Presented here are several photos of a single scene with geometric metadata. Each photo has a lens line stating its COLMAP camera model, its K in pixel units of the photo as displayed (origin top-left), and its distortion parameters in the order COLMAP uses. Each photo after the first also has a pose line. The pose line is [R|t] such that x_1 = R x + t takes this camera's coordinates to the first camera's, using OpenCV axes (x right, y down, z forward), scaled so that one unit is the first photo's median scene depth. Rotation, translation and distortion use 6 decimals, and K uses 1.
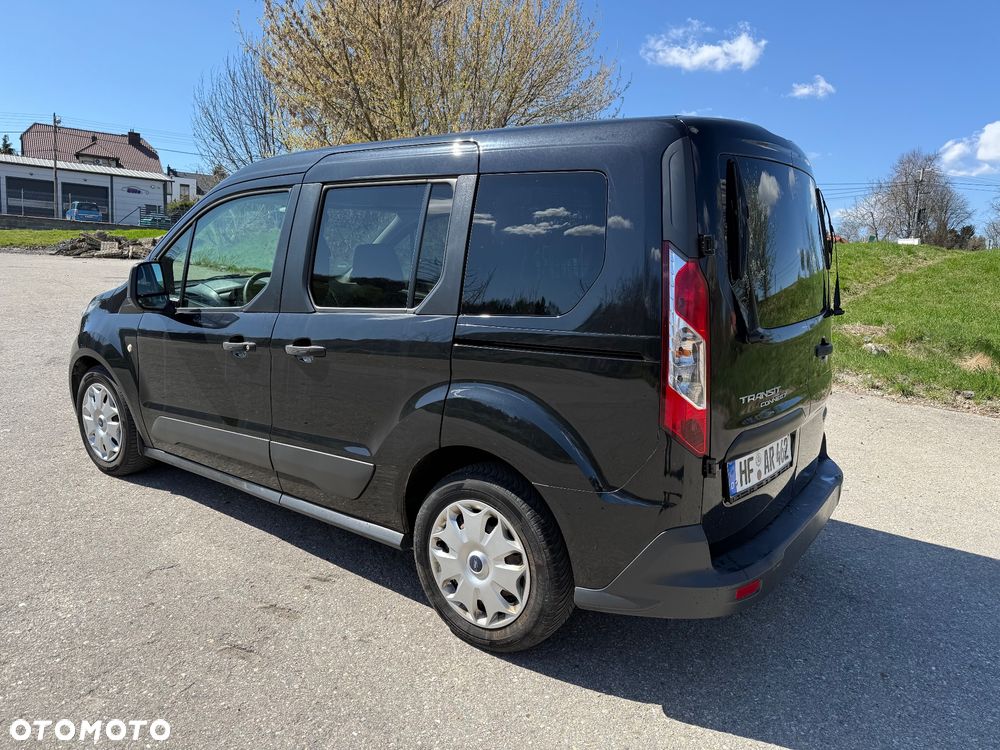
lens RADIAL K [[702.2, 0, 494.9], [0, 702.2, 377.2], [0, 0, 1]] dist [0.040932, -0.050553]
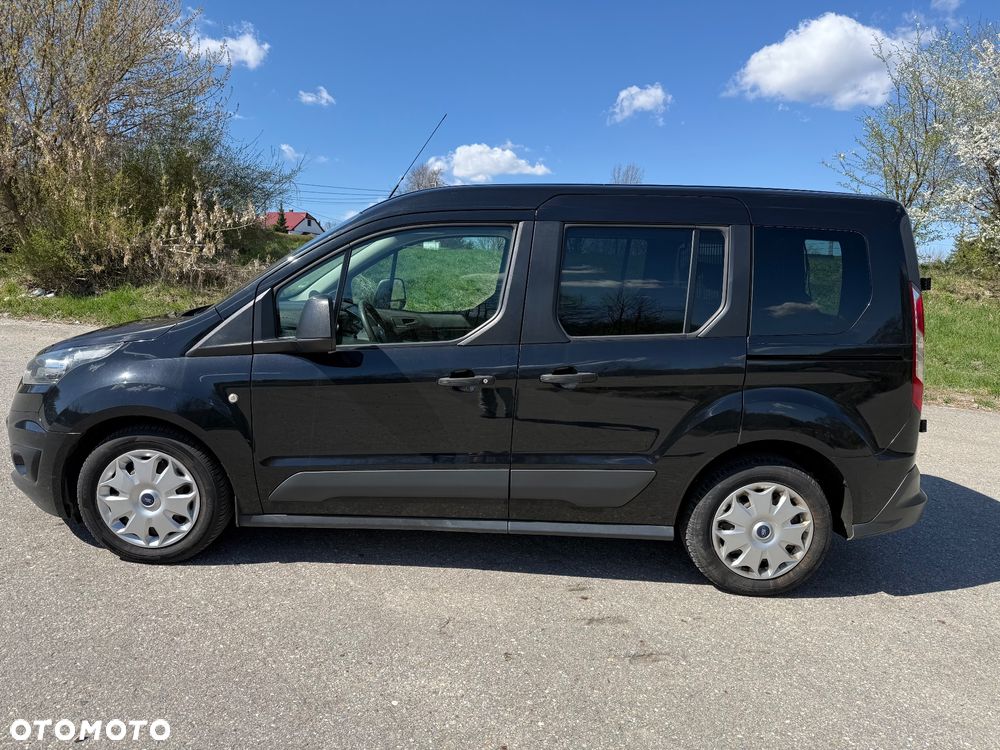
lens RADIAL K [[702.2, 0, 494.9], [0, 702.2, 377.2], [0, 0, 1]] dist [0.040932, -0.050553]
pose [[0.805281, -0.094862, 0.585255, -0.201290], [0.093918, 0.995064, 0.032061, -0.017195], [-0.585407, 0.029148, 0.810215, 0.042463]]
